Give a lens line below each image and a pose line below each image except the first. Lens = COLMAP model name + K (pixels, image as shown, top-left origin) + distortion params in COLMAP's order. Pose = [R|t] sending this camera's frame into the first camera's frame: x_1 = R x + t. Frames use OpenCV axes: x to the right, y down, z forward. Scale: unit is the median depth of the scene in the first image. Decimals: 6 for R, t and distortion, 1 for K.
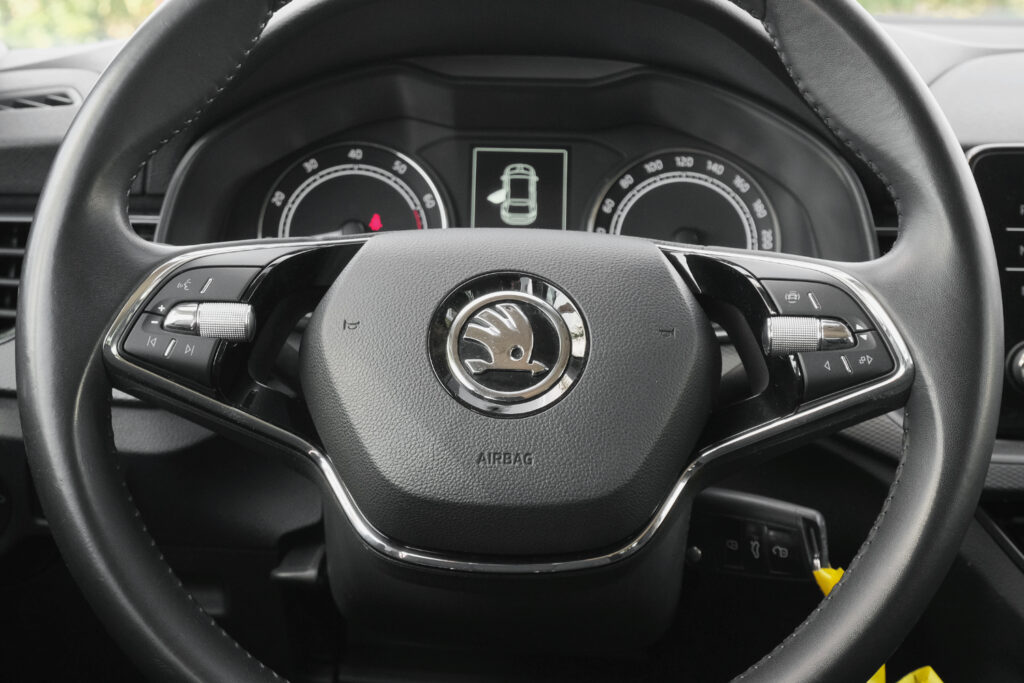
lens RADIAL K [[1997.9, 0, 512.0], [0, 1997.9, 341.5], [0, 0, 1]] dist [-0.046250, 0.118130]
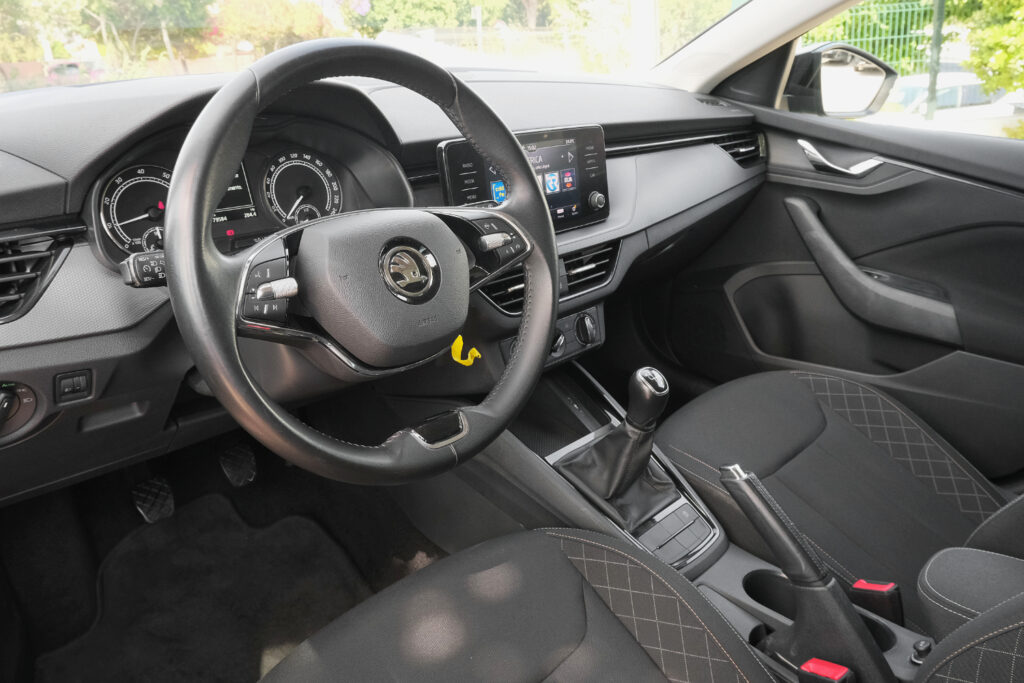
lens RADIAL K [[774.3, 0, 512.0], [0, 774.3, 341.5], [0, 0, 1]] dist [-0.005619, -0.000747]
pose [[0.705789, -0.272730, 0.653820, -0.361329], [0.105522, 0.953101, 0.283661, -0.111752], [-0.700519, -0.131213, 0.701467, 0.200416]]
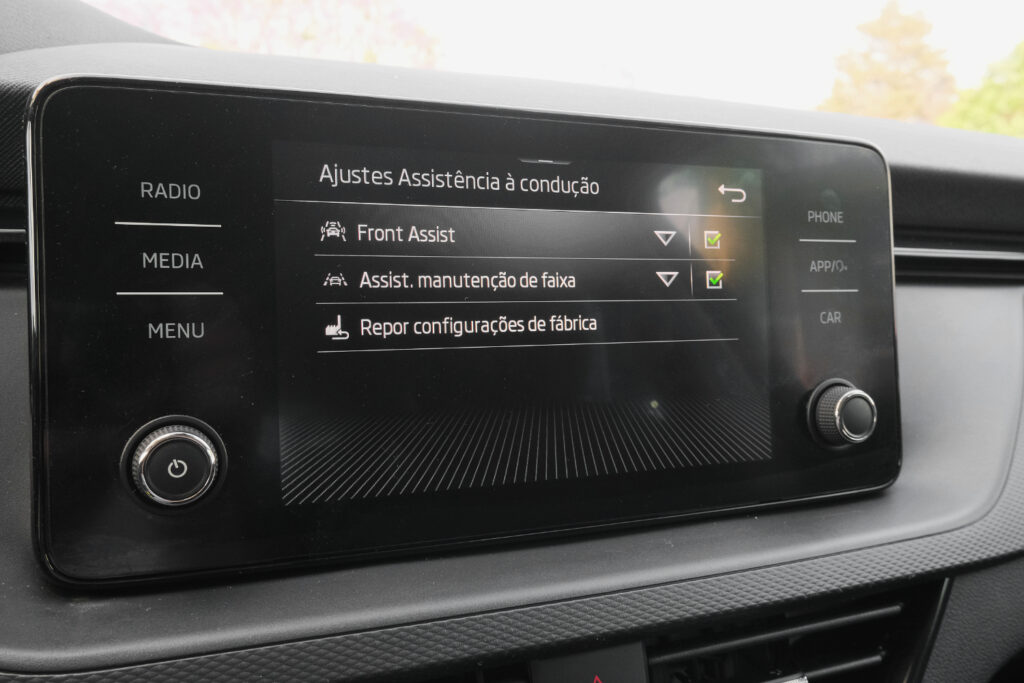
lens RADIAL K [[924.7, 0, 512.0], [0, 924.7, 341.5], [0, 0, 1]] dist [0.007117, 0.001004]
pose [[0.913597, -0.043190, 0.404320, 0.214168], [0.043269, 0.999023, 0.008947, -0.018388], [-0.404312, 0.009321, 0.914574, 0.625481]]
